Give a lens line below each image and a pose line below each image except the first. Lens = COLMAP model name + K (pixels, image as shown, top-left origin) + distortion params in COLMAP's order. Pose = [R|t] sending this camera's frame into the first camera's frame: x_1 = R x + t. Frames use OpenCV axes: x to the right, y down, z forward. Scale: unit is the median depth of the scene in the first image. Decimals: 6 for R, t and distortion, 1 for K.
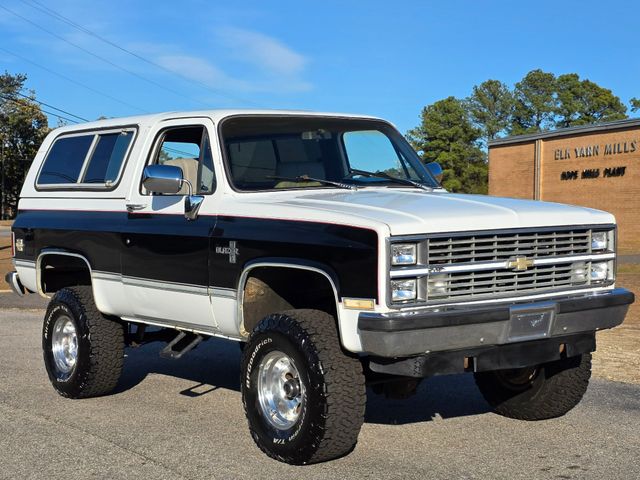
lens RADIAL K [[1116.9, 0, 320.4], [0, 1116.9, 220.6], [0, 0, 1]] dist [0.142383, -0.062660]
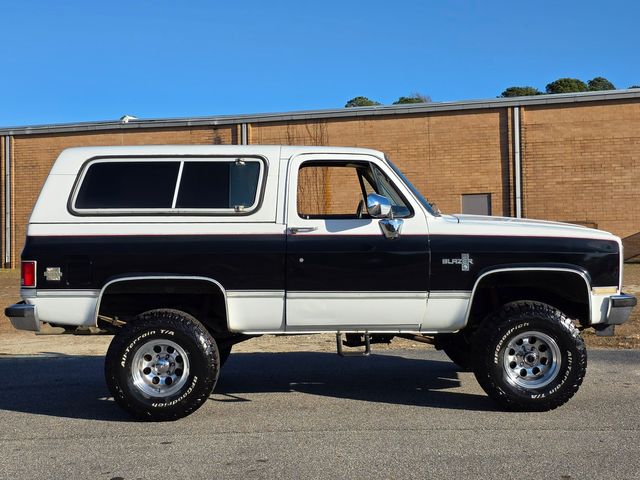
lens RADIAL K [[1116.9, 0, 320.4], [0, 1116.9, 220.6], [0, 0, 1]] dist [0.142383, -0.062660]
pose [[0.571544, 0.003717, 0.820563, -1.077230], [0.024457, 0.999468, -0.021563, 0.003458], [-0.820207, 0.032393, 0.571149, 0.344092]]
